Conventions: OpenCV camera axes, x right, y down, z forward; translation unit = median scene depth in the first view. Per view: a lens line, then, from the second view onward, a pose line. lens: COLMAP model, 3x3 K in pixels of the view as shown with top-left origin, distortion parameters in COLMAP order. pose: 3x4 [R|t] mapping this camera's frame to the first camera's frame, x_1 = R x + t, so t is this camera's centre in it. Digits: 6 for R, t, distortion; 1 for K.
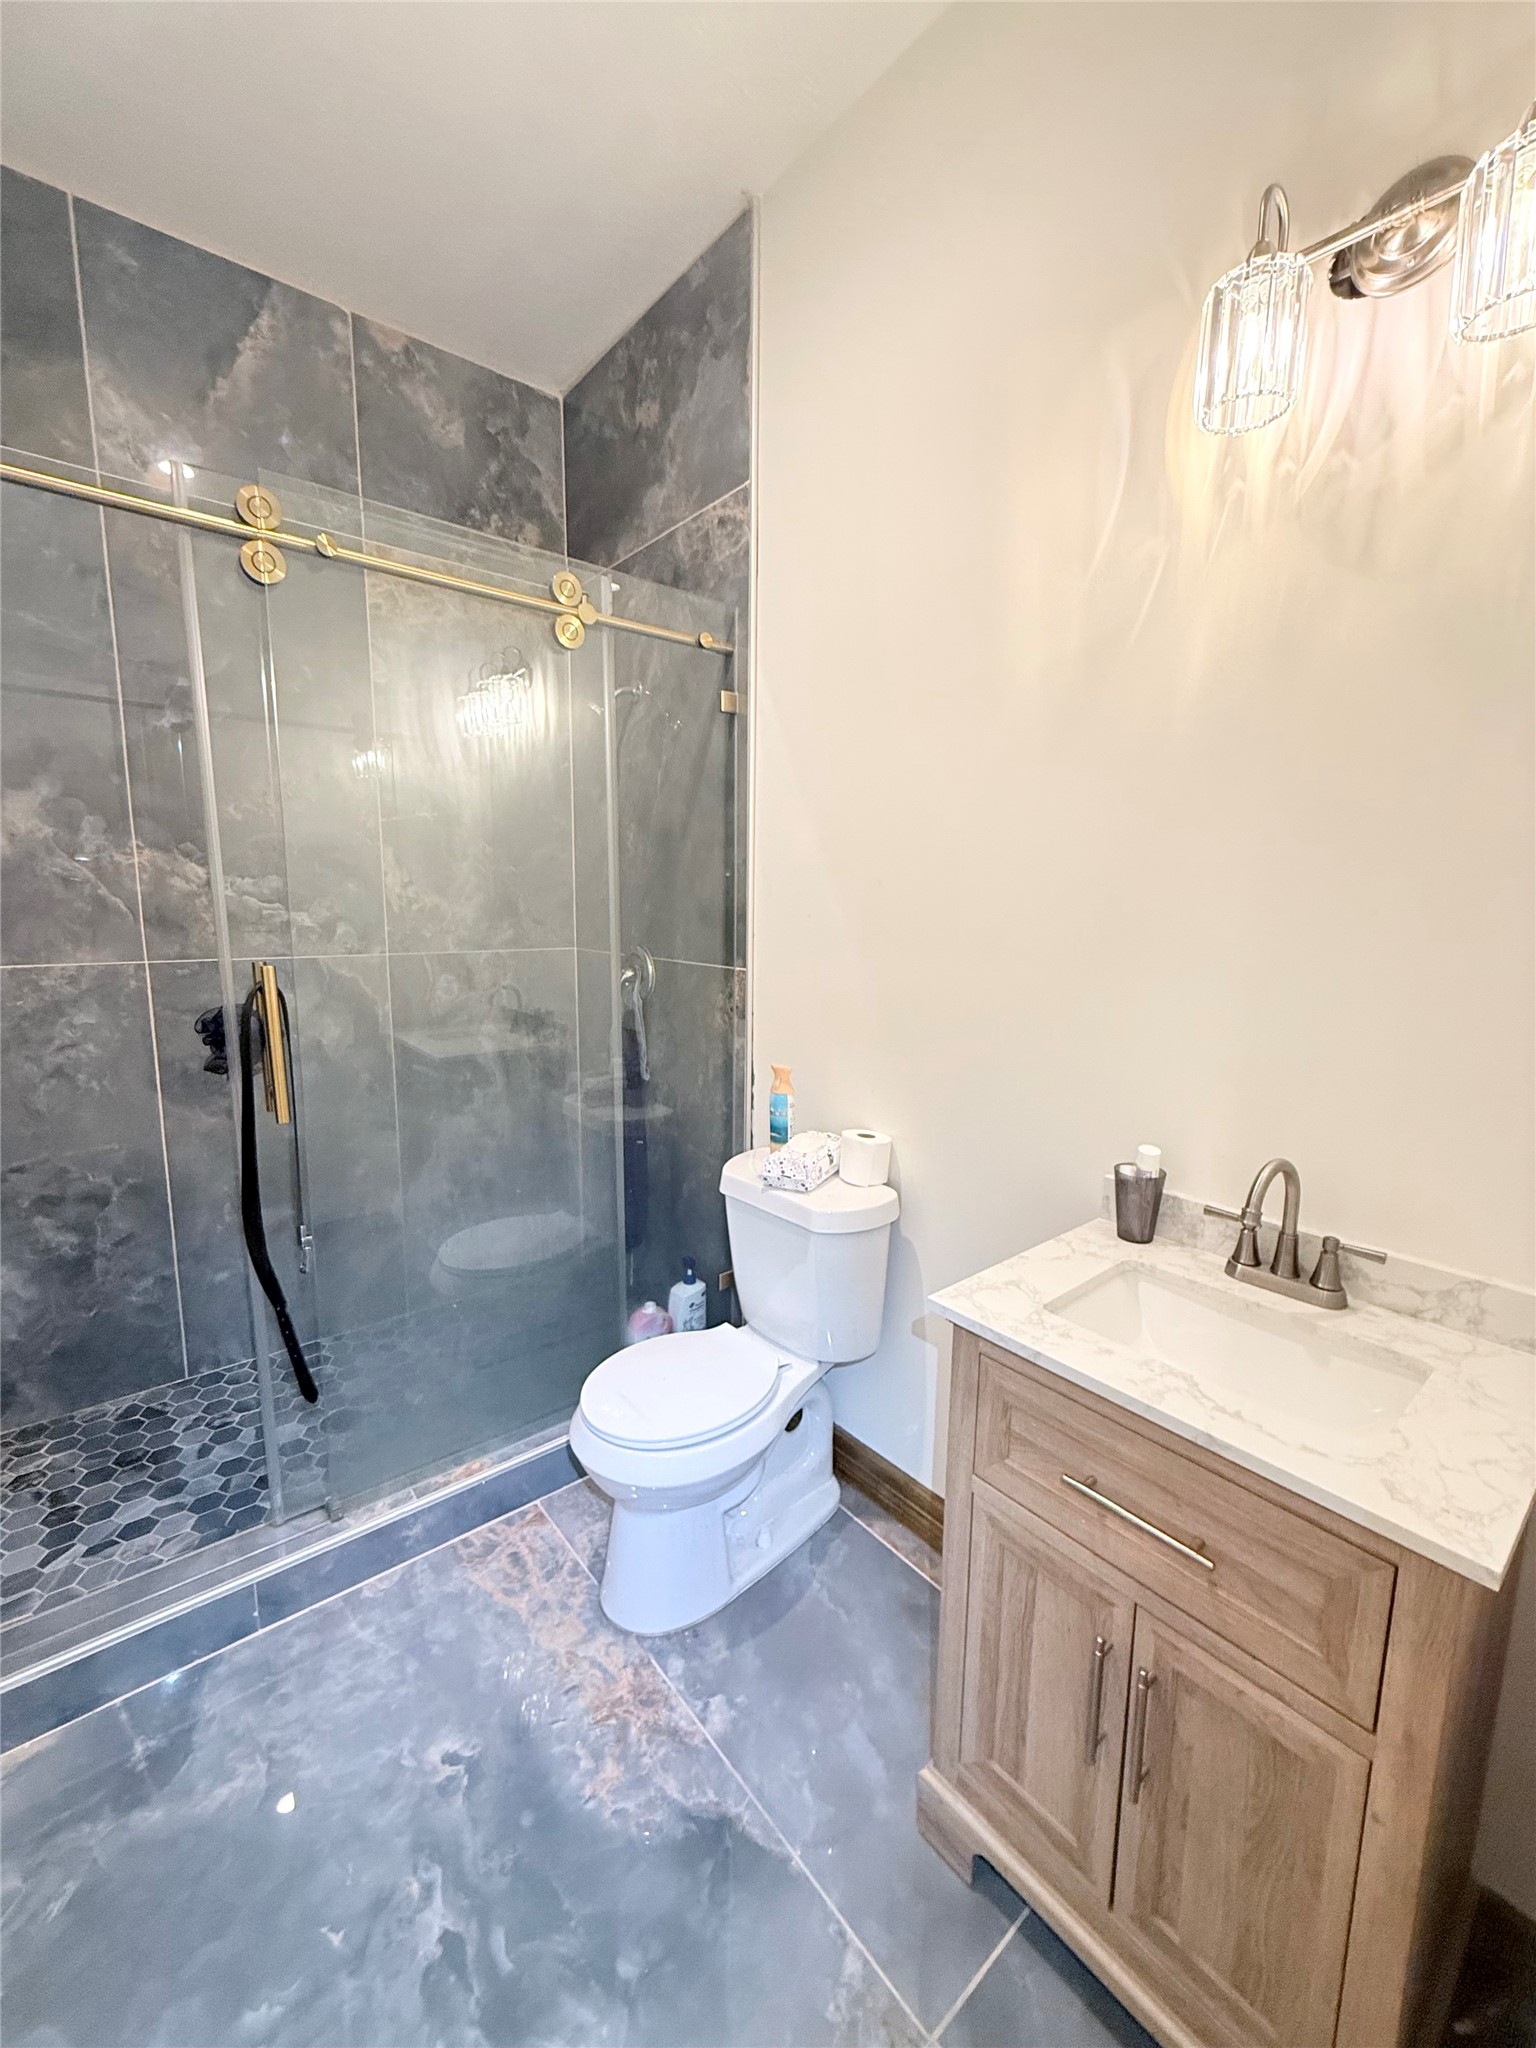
lens RADIAL K [[822.9, 0, 766.2], [0, 822.9, 1021.2], [0, 0, 1]] dist [-0.001583, 0.000371]
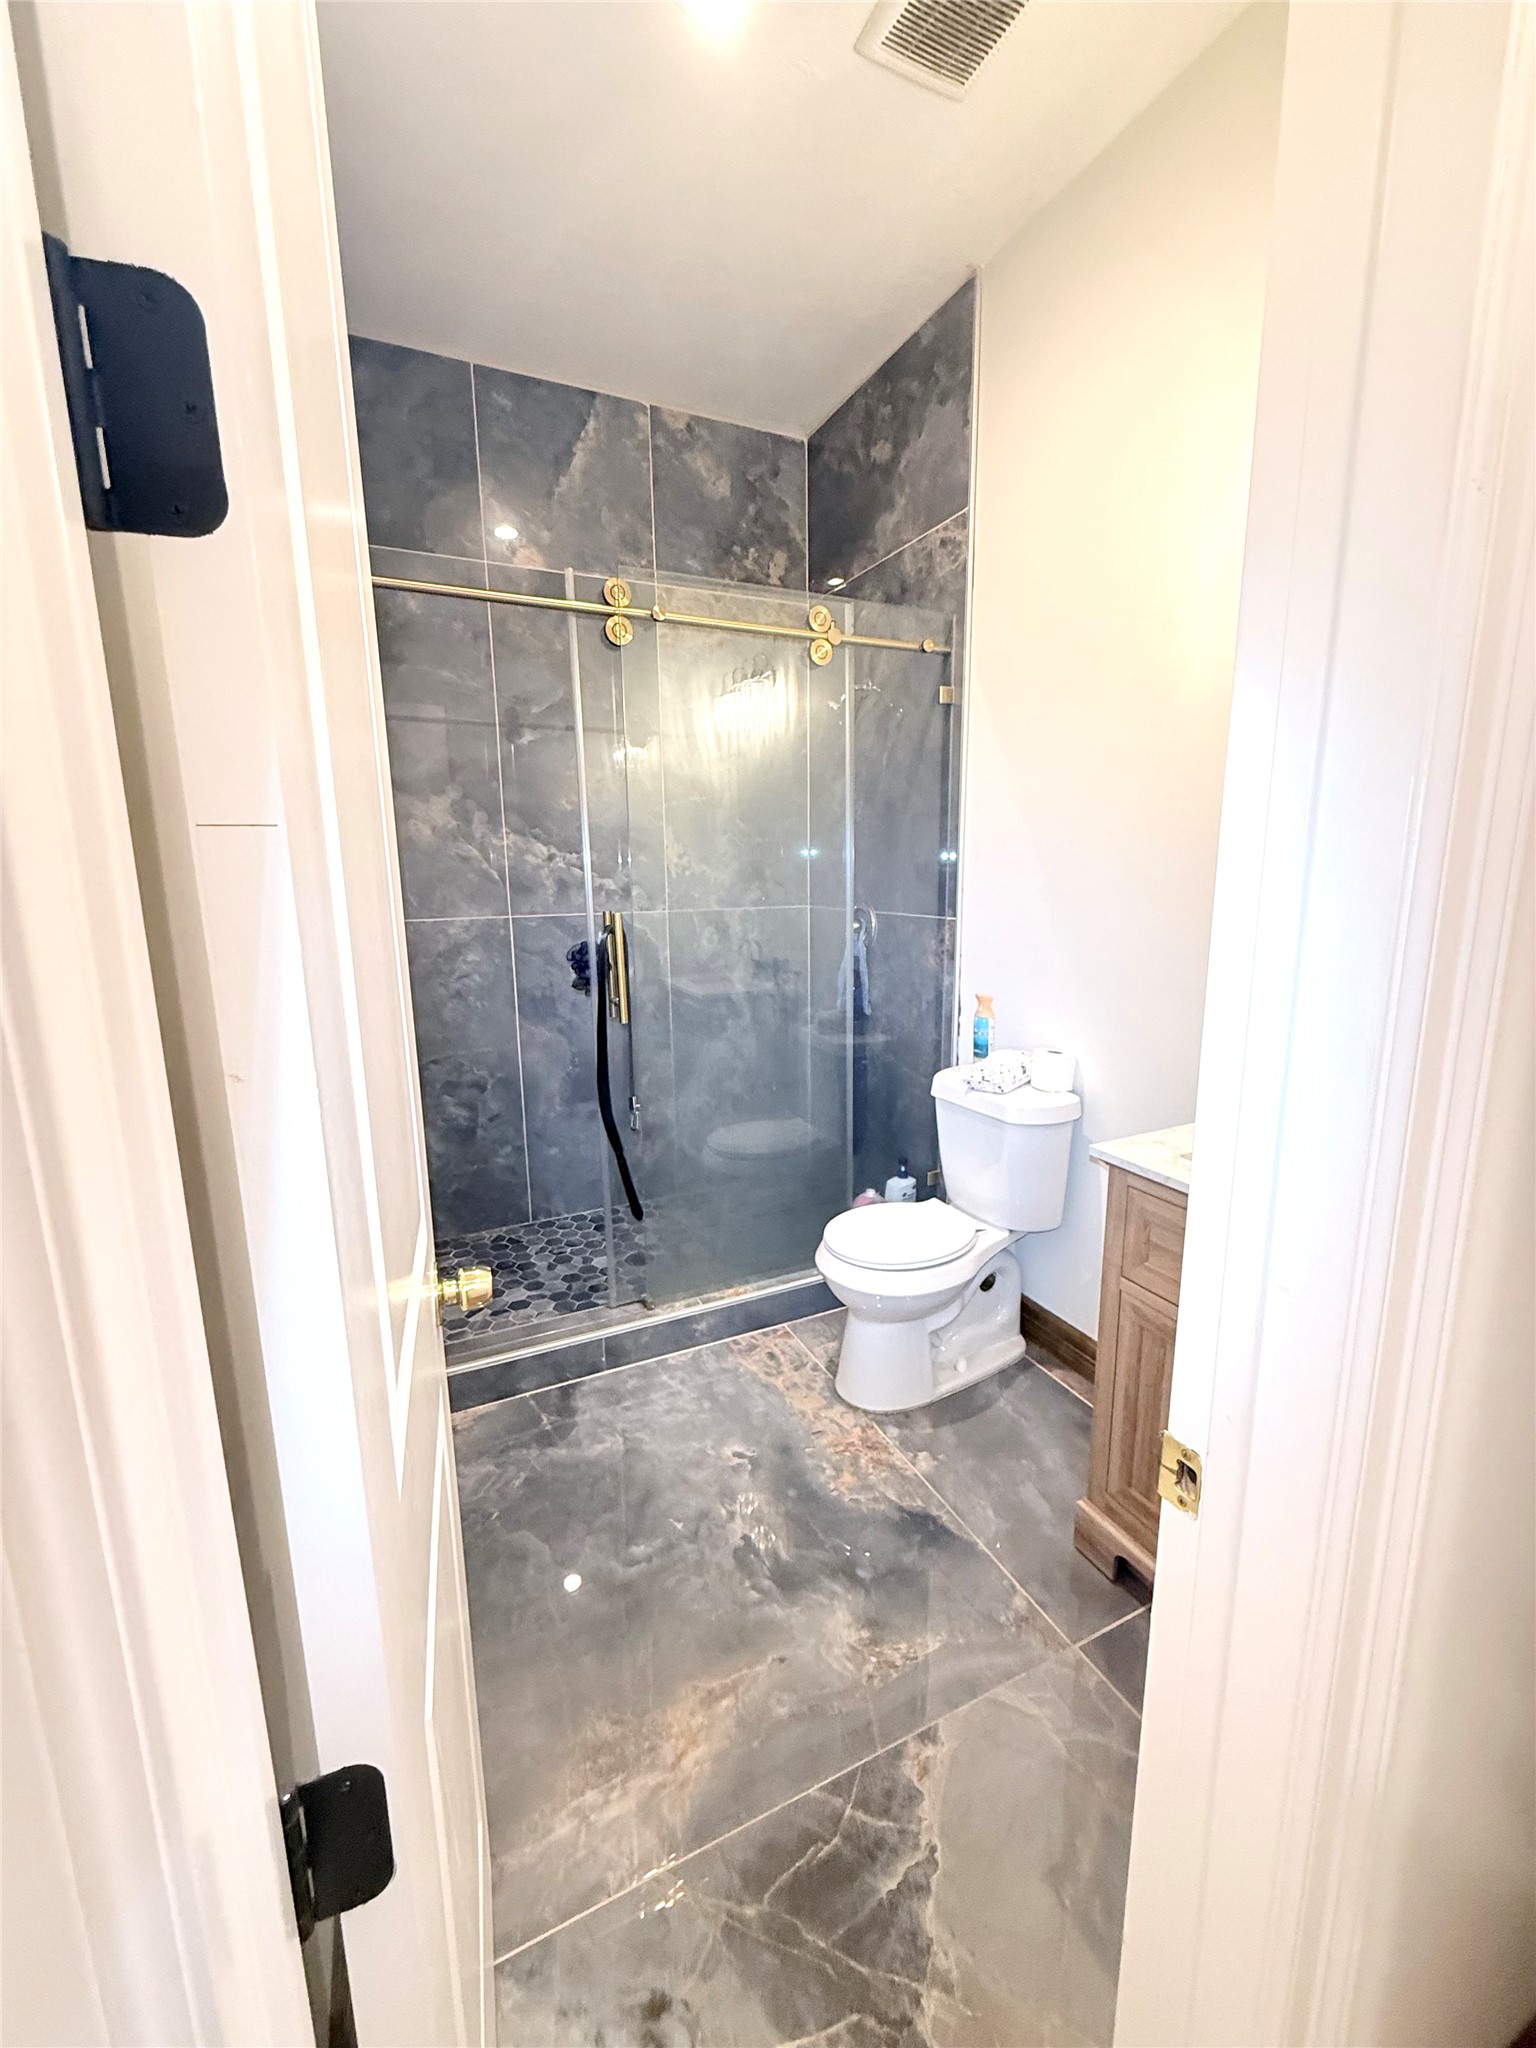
lens RADIAL K [[822.9, 0, 767.7], [0, 822.9, 1022.5], [0, 0, 1]] dist [-0.001583, 0.000371]
pose [[0.970677, 0.022201, -0.239358, -0.000298], [-0.013012, 0.999119, 0.039903, 0.048389], [0.240033, -0.035618, 0.970111, -0.262908]]
